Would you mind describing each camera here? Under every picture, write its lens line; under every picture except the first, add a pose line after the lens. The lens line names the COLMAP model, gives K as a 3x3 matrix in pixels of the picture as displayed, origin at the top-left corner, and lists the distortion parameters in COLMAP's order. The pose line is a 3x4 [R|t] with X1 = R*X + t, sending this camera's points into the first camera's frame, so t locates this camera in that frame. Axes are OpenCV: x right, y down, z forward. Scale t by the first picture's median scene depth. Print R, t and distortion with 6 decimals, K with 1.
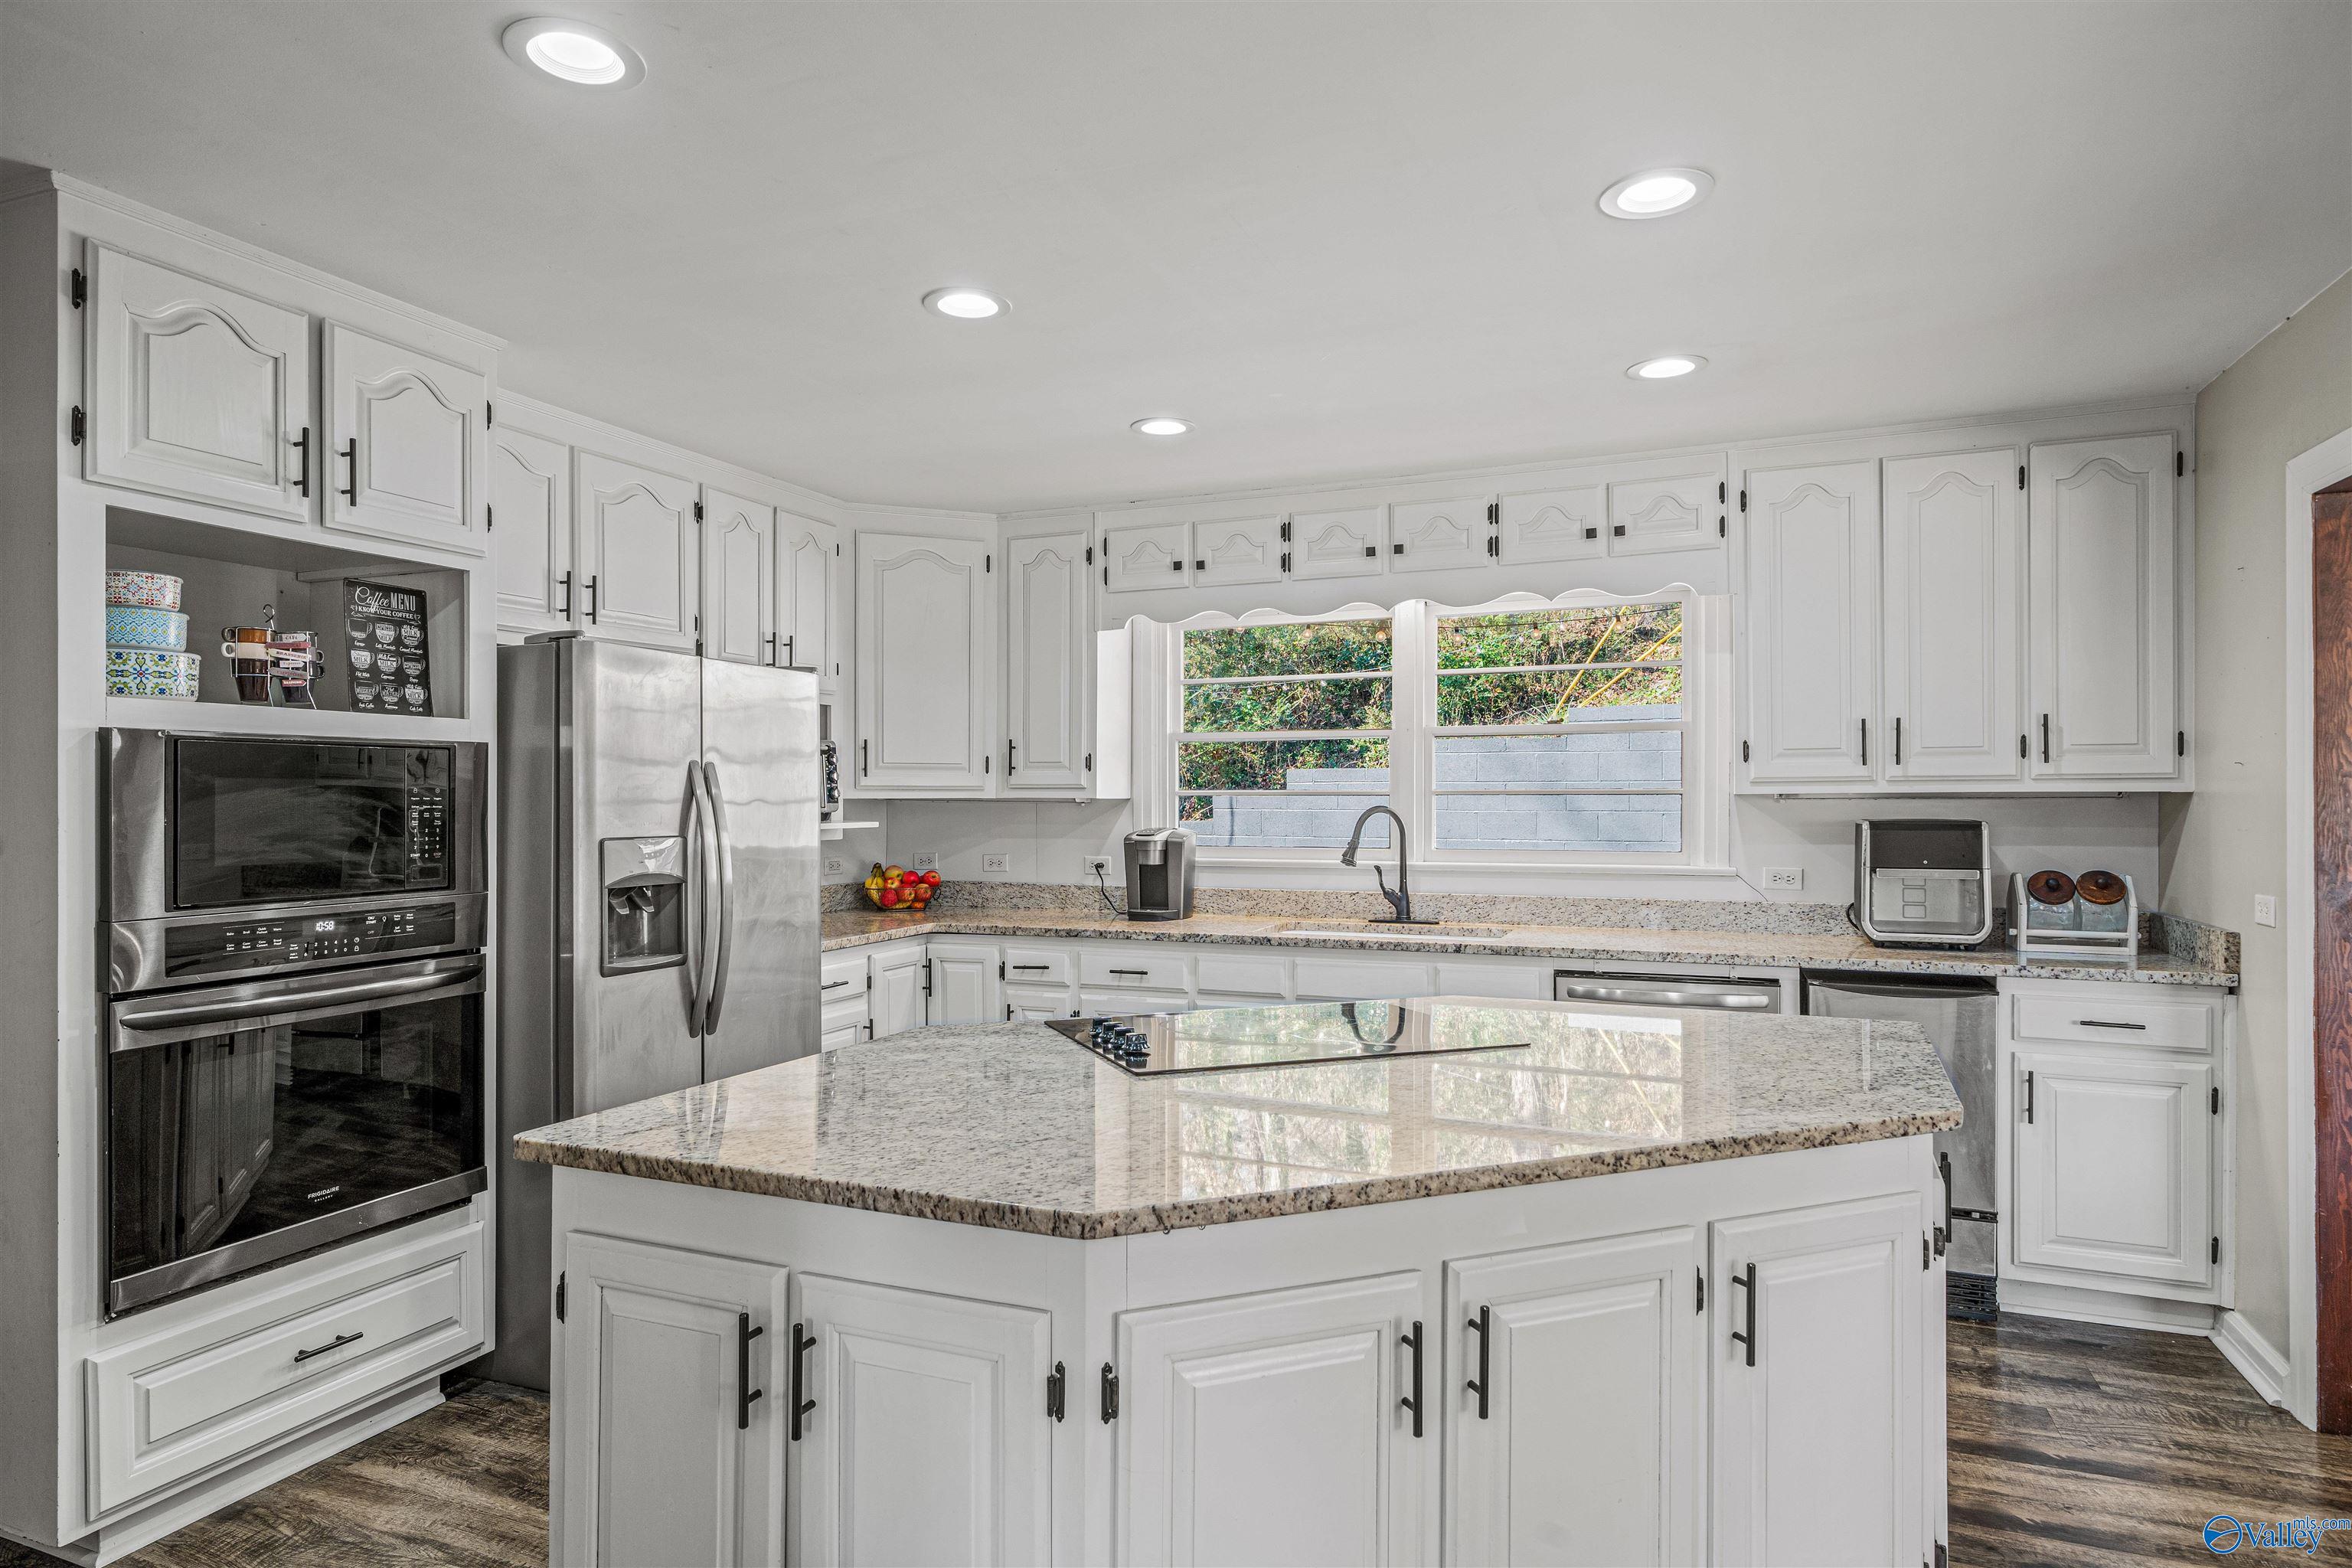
lens RADIAL K [[1289.0, 0, 1225.3], [0, 1289.0, 796.9], [0, 0, 1]] dist [0.002285, 0.000629]
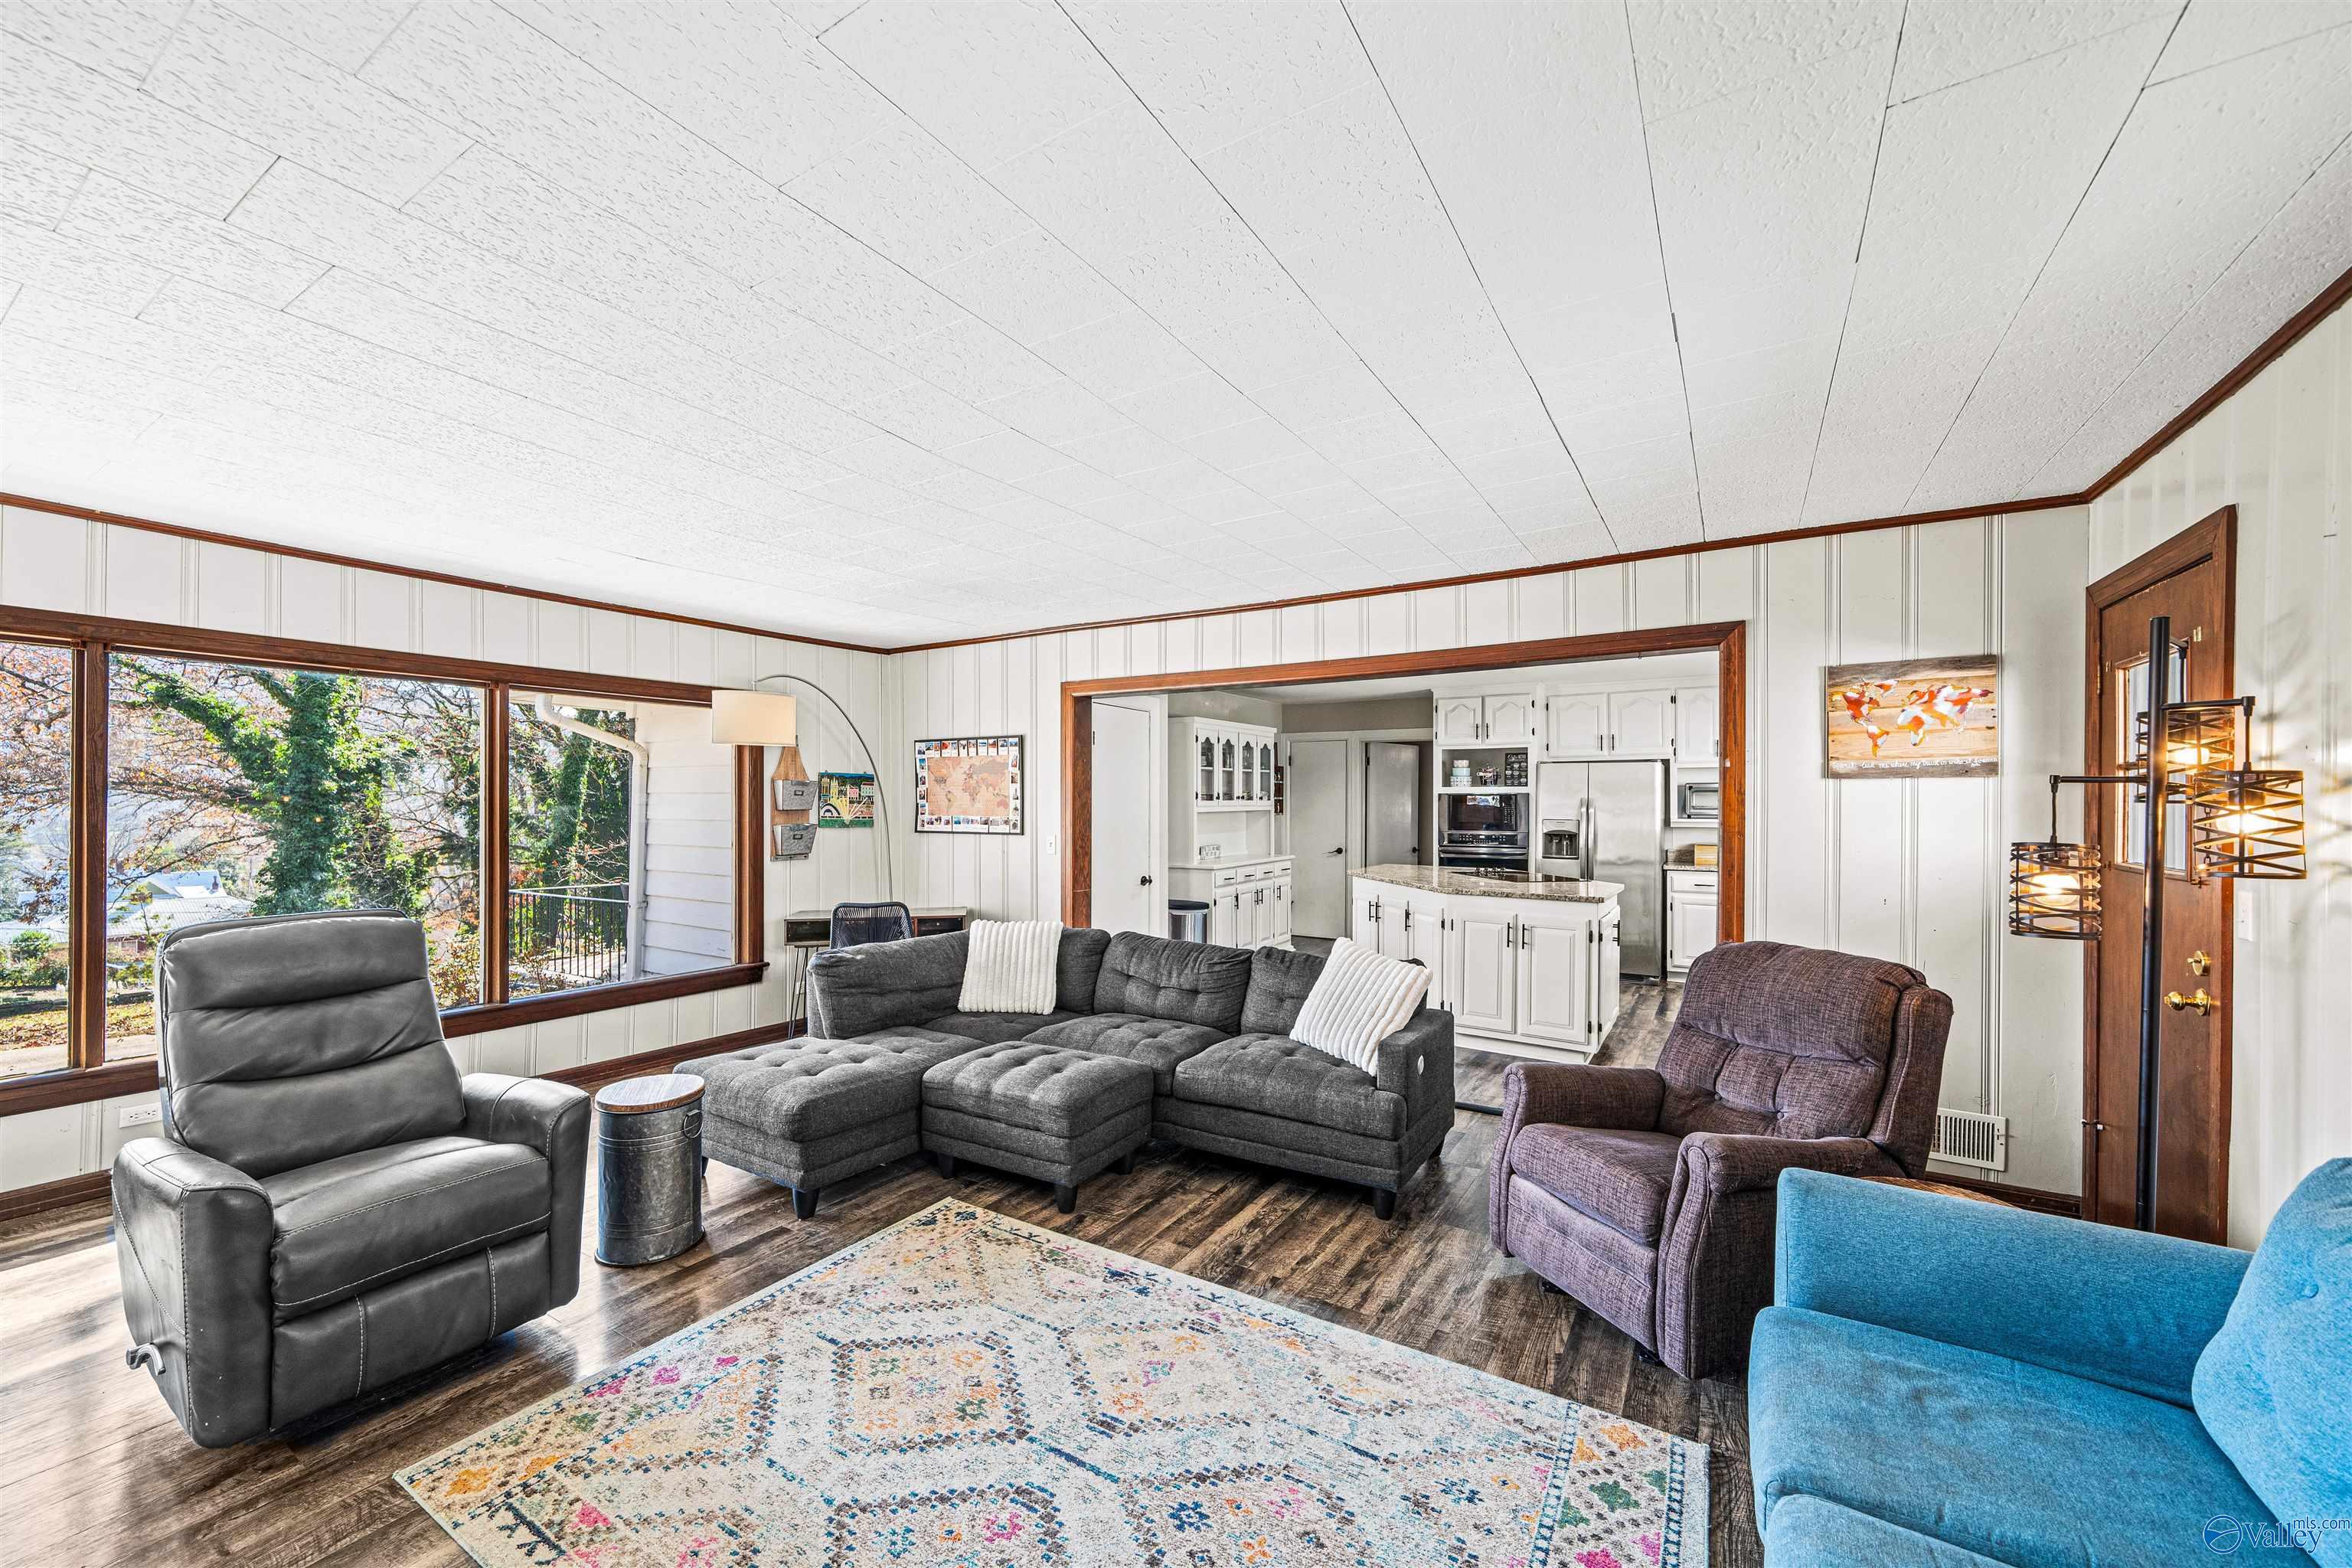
lens RADIAL K [[926.0, 0, 1175.6], [0, 926.0, 795.4], [0, 0, 1]] dist [0.006032, 0.002099]
pose [[-0.180544, -0.008757, -0.983528, 2.051123], [-0.003067, 0.999961, -0.008340, -0.007697], [0.983562, 0.001511, -0.180563, 0.435614]]
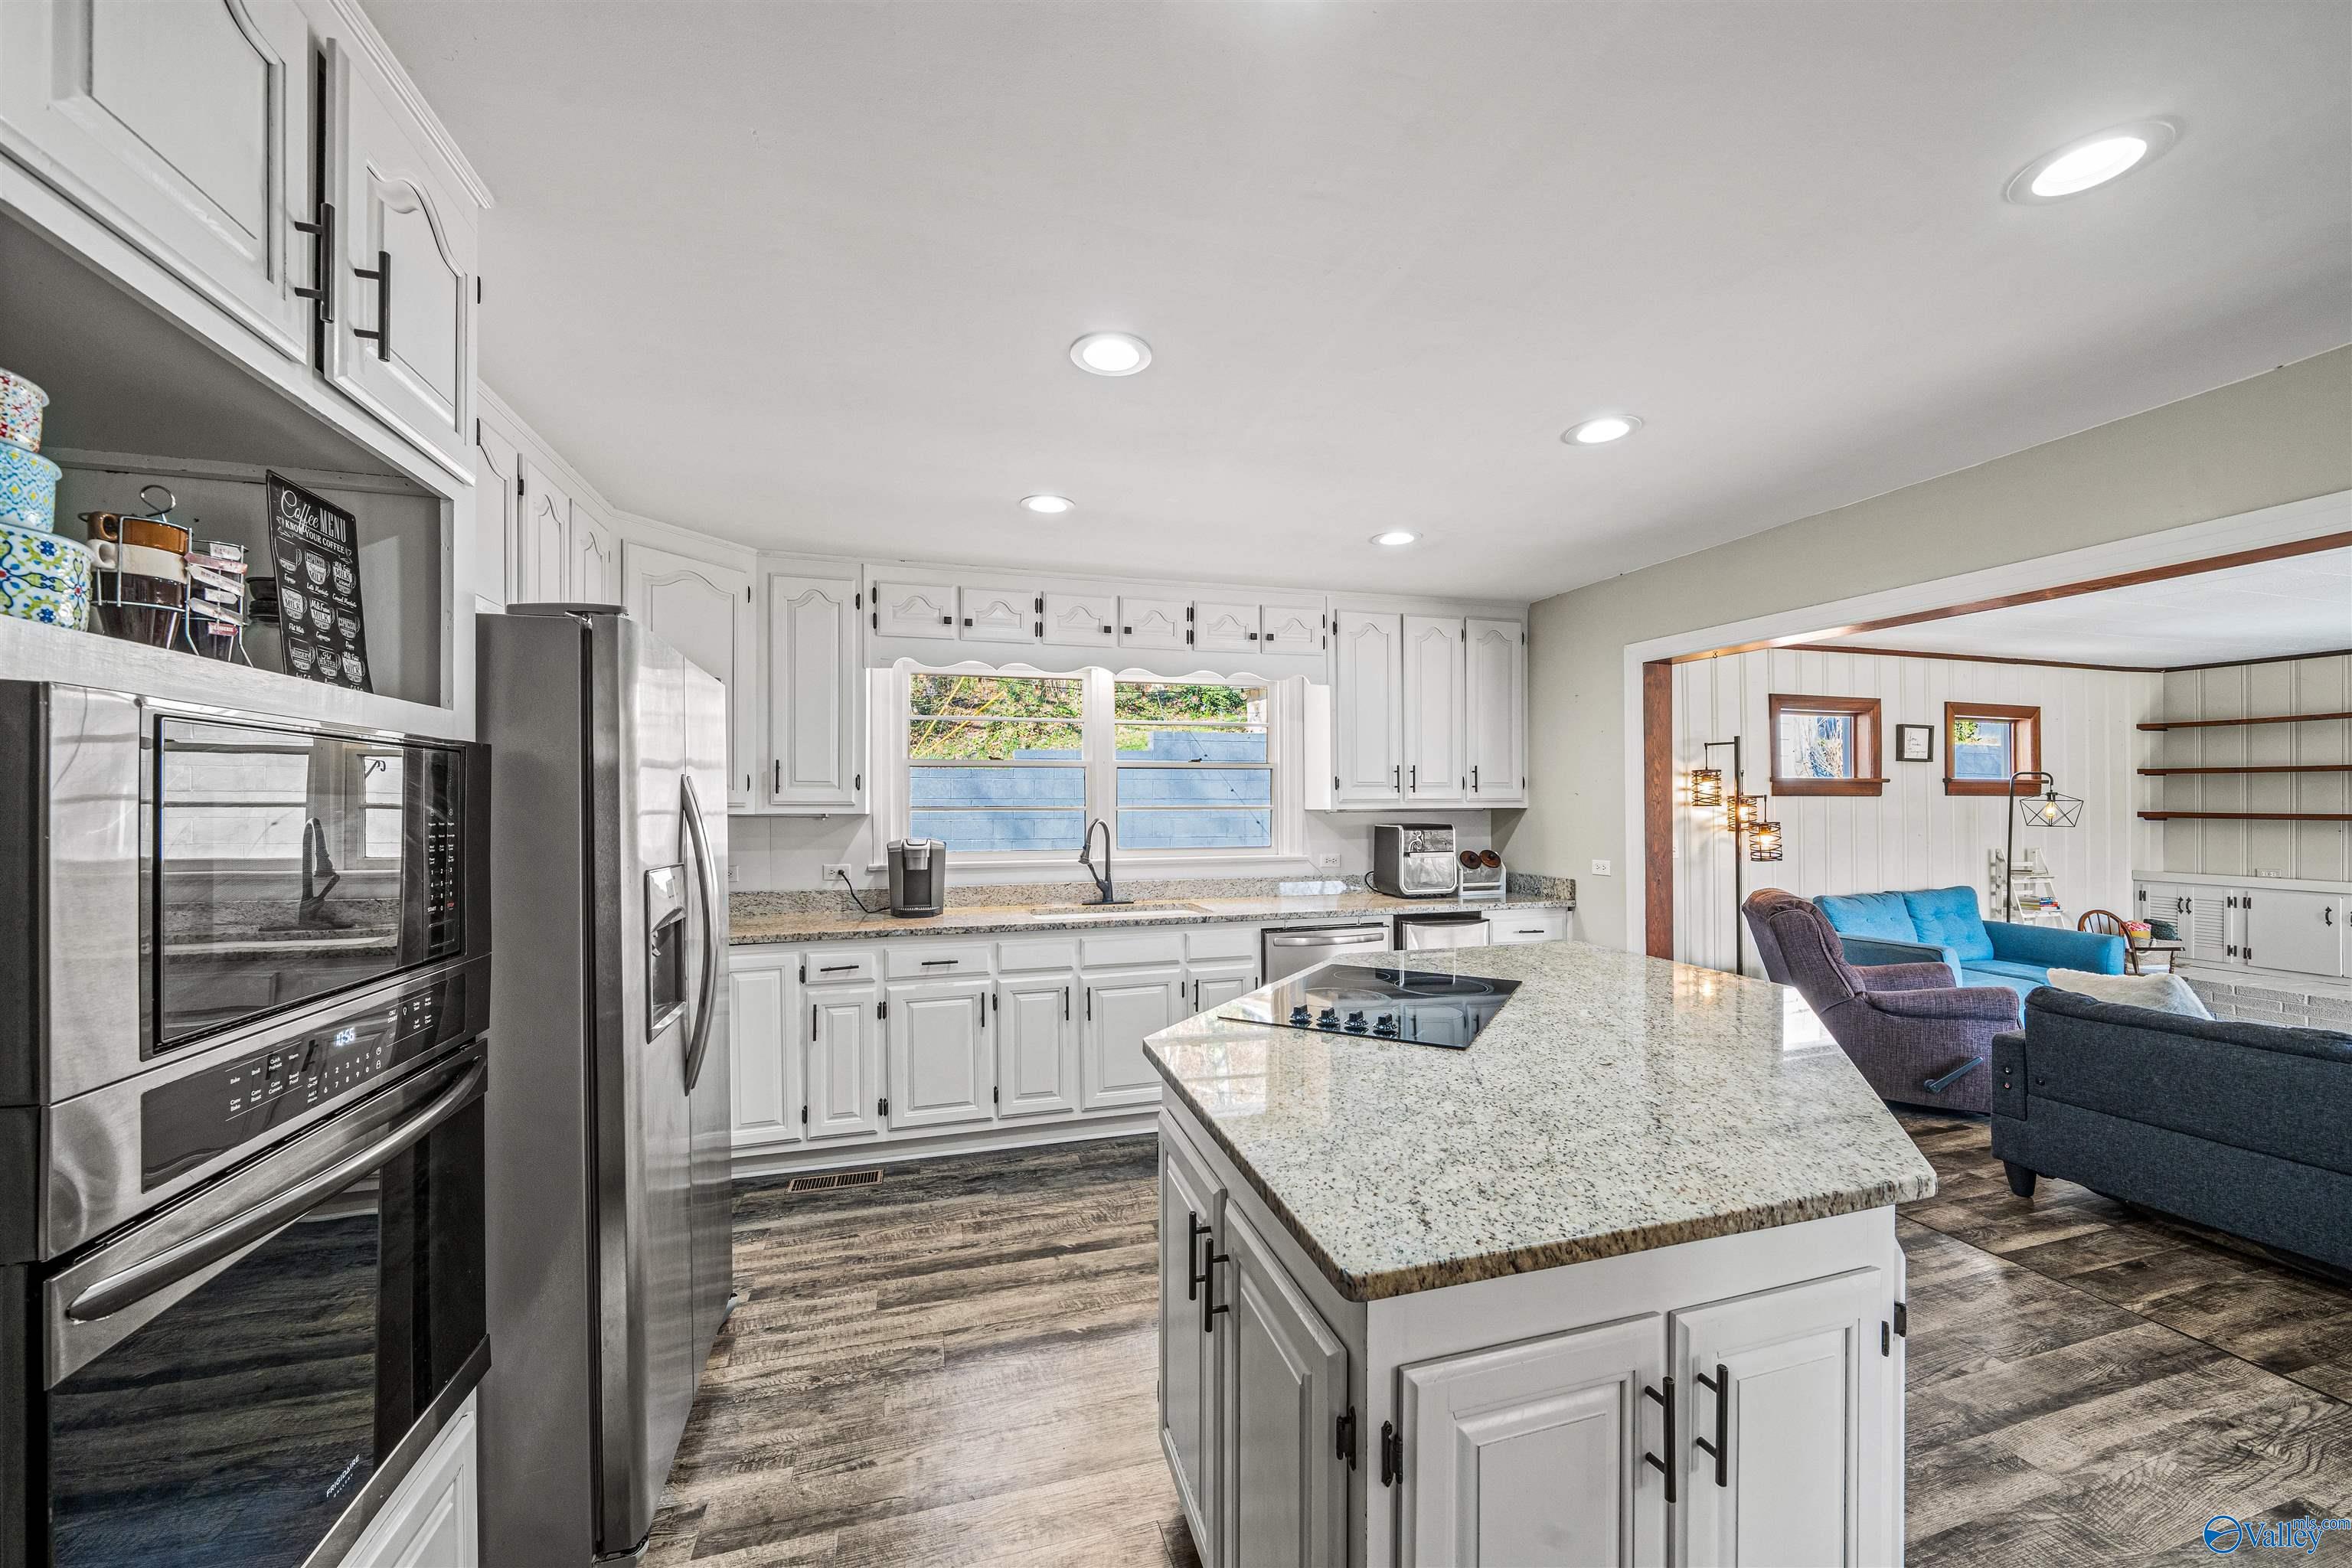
lens RADIAL K [[841.2, 0, 1184.6], [0, 841.2, 806.7], [0, 0, 1]] dist [0.003539, -0.000294]
pose [[0.795636, -0.000197, 0.605775, -0.498314], [0.001207, 0.999998, -0.001261, -0.005910], [-0.605774, 0.001734, 0.795635, 0.355297]]
